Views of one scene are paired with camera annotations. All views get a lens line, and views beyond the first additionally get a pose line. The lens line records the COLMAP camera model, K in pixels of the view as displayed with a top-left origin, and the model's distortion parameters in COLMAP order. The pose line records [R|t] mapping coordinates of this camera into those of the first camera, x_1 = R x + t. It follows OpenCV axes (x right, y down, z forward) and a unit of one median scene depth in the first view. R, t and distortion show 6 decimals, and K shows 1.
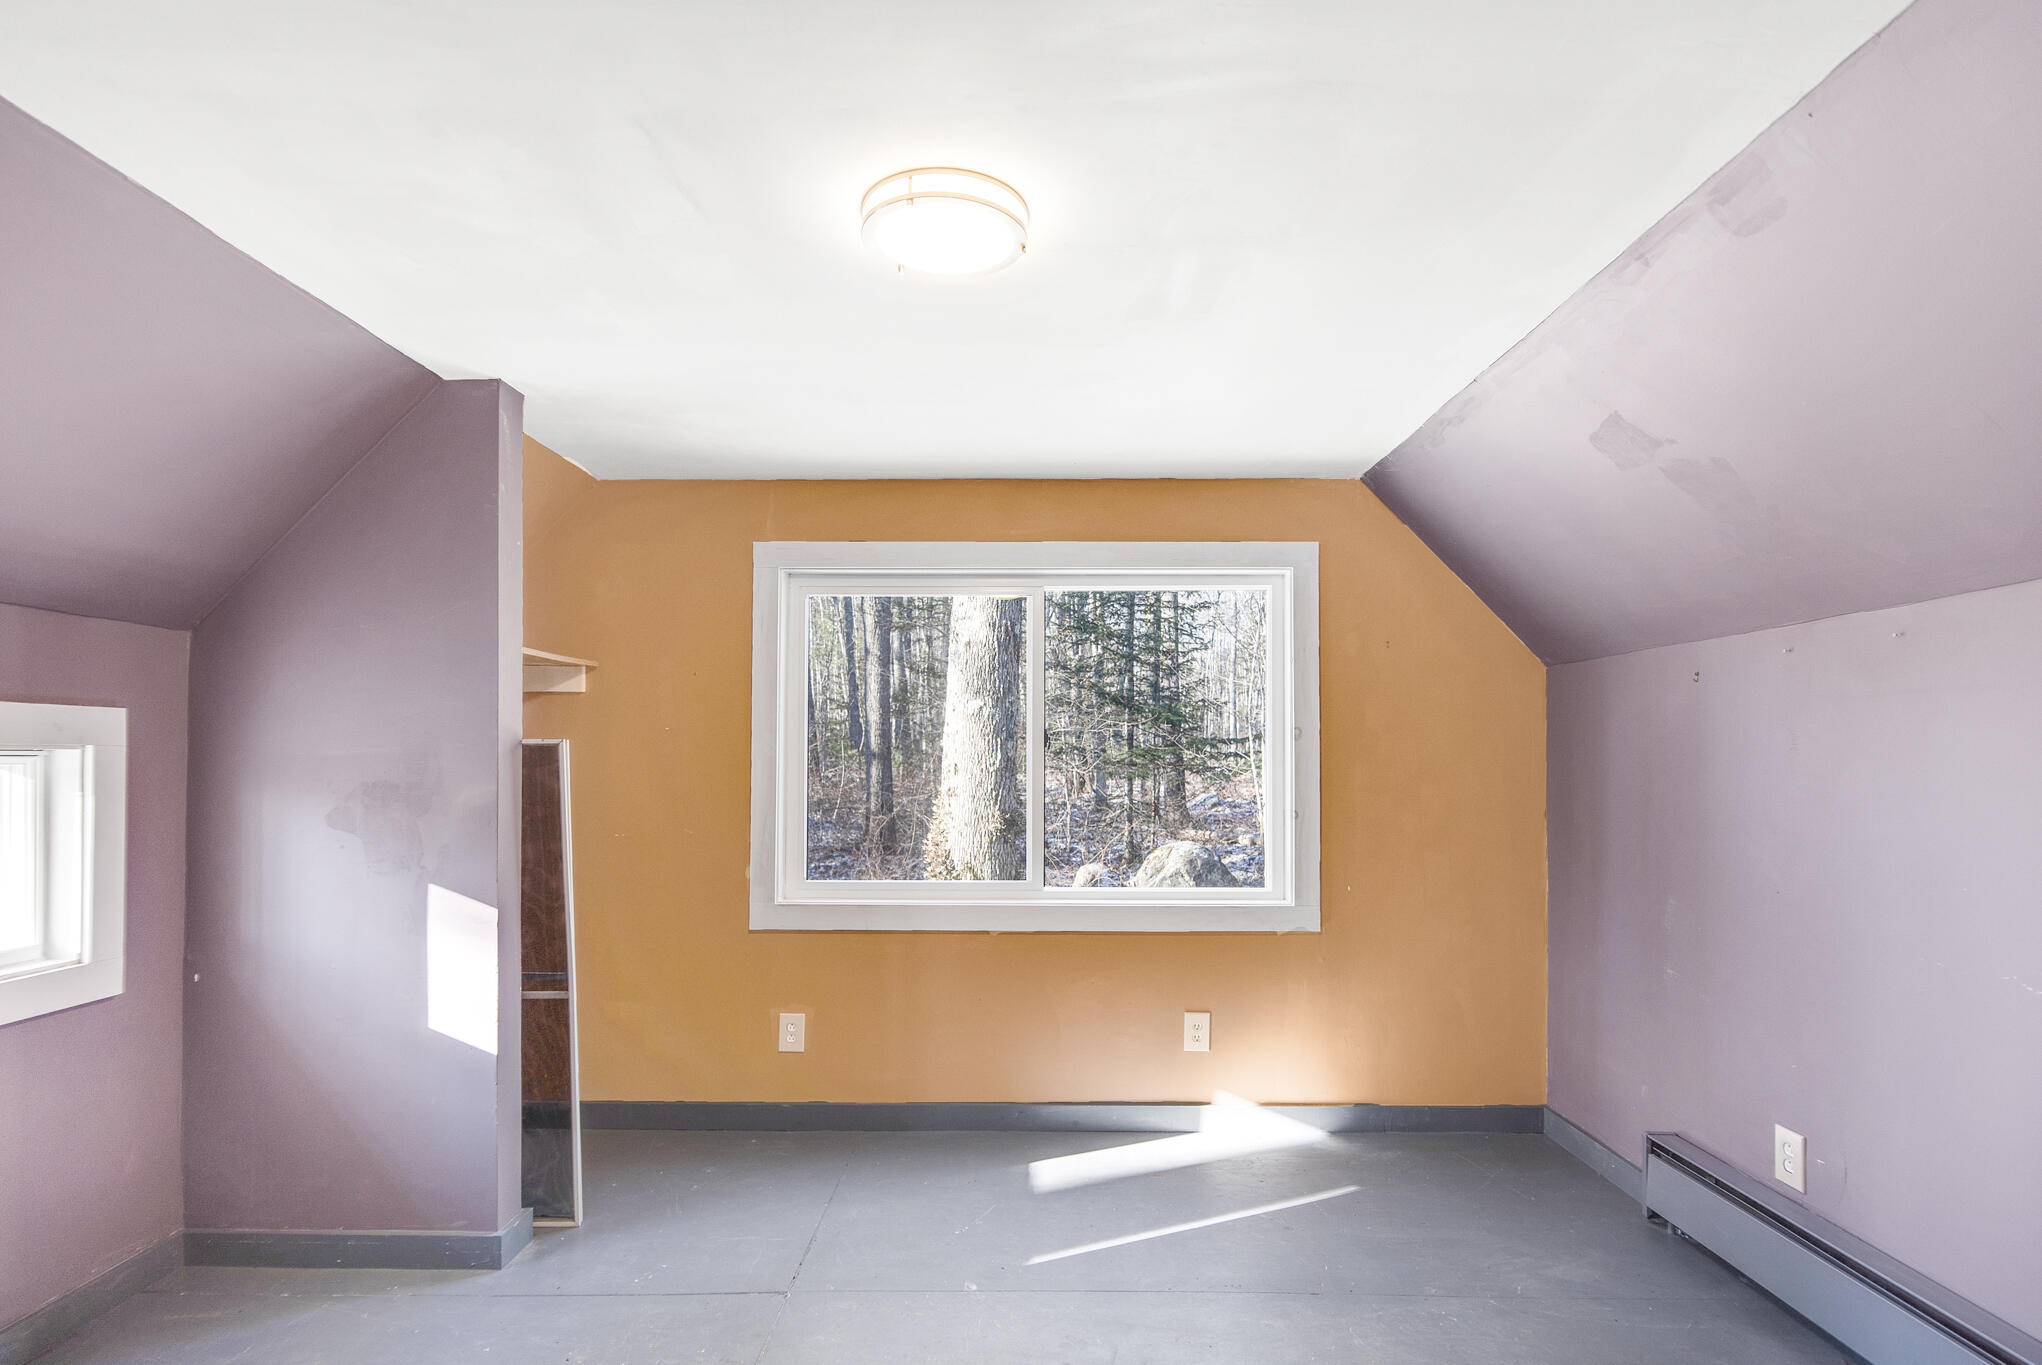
lens RADIAL K [[1007.0, 0, 1029.7], [0, 1007.0, 754.5], [0, 0, 1]] dist [-0.013024, -0.000931]
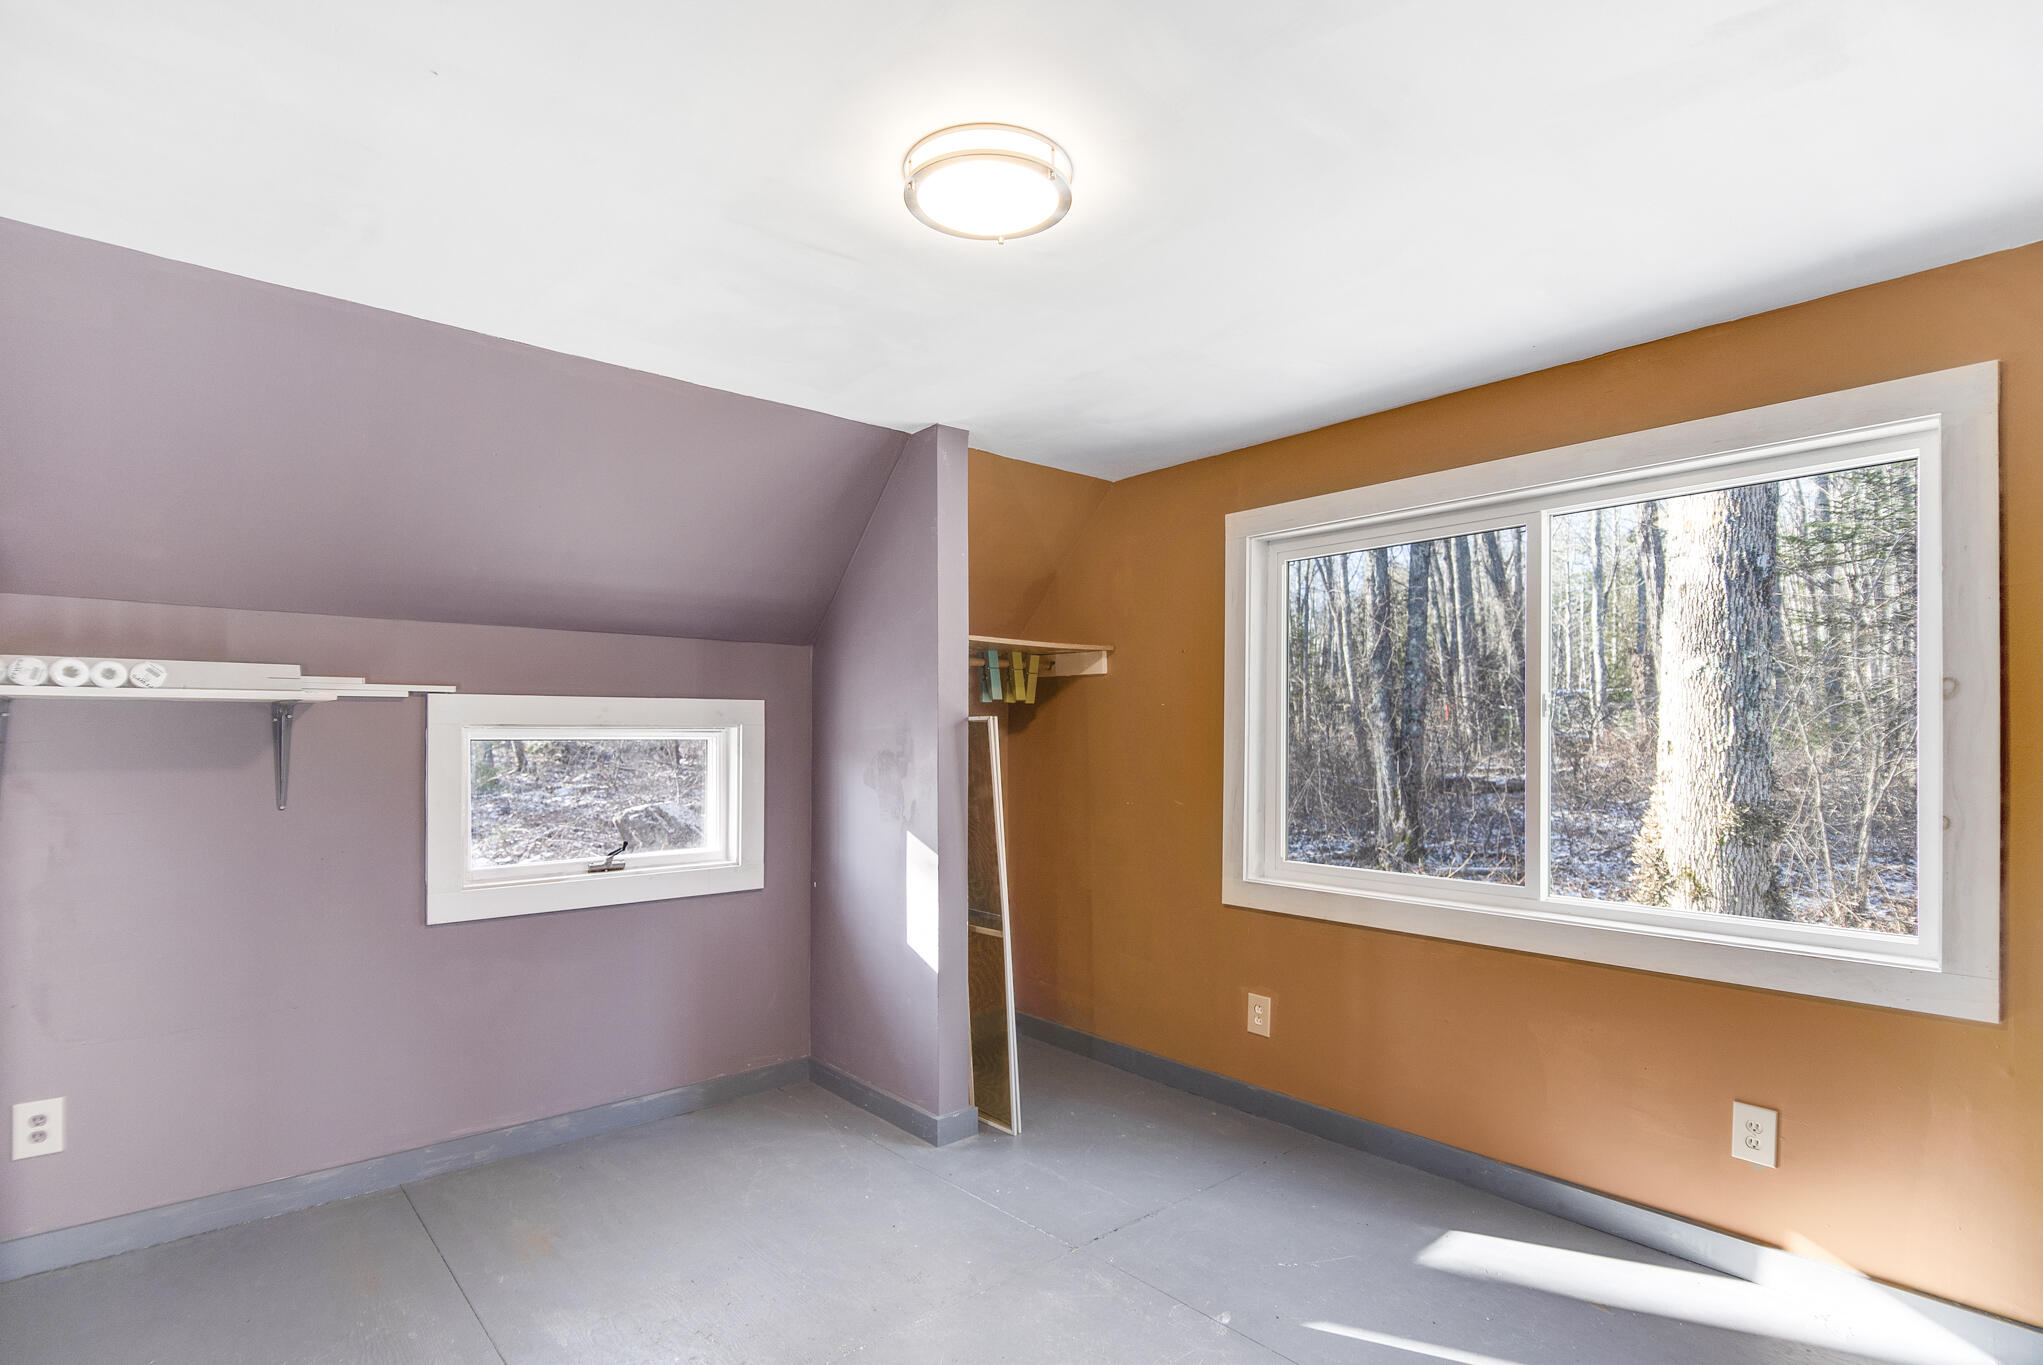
lens RADIAL K [[1007.5, 0, 1026.4], [0, 1007.5, 743.1], [0, 0, 1]] dist [-0.013024, -0.000931]
pose [[0.664878, 0.003142, -0.746945, 0.341519], [0.003730, 0.999965, 0.007526, 0.005866], [0.746943, -0.007790, 0.664843, 0.189936]]
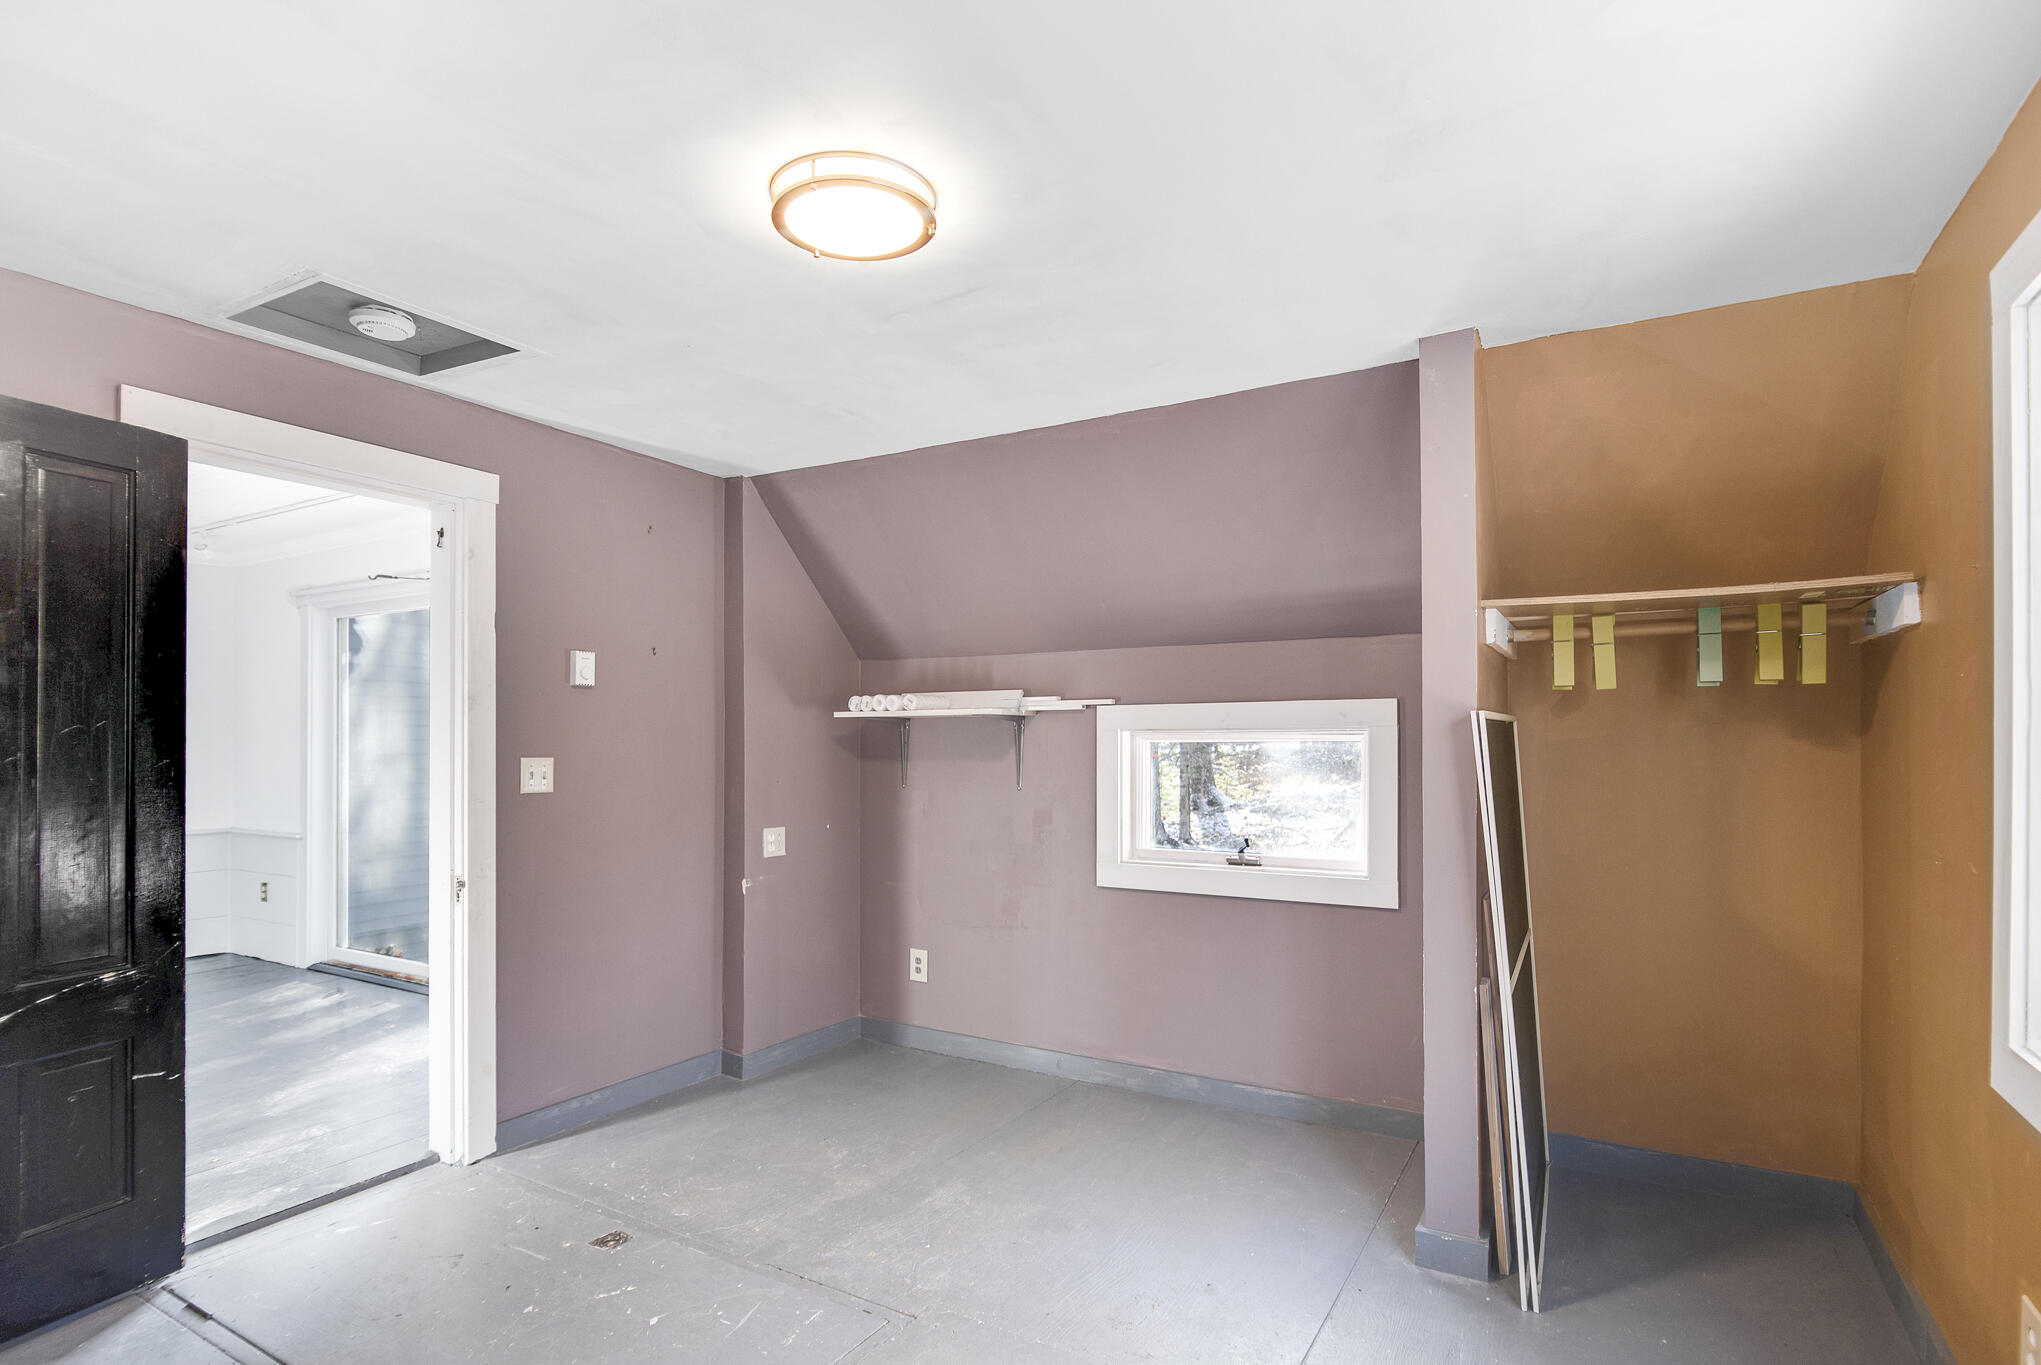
lens RADIAL K [[1006.5, 0, 1010.5], [0, 1006.5, 739.7], [0, 0, 1]] dist [-0.013024, -0.000931]
pose [[-0.501126, -0.000983, -0.865374, 0.364671], [0.003350, 0.999990, -0.003075, 0.008144], [0.865368, -0.004440, -0.501118, 0.835065]]
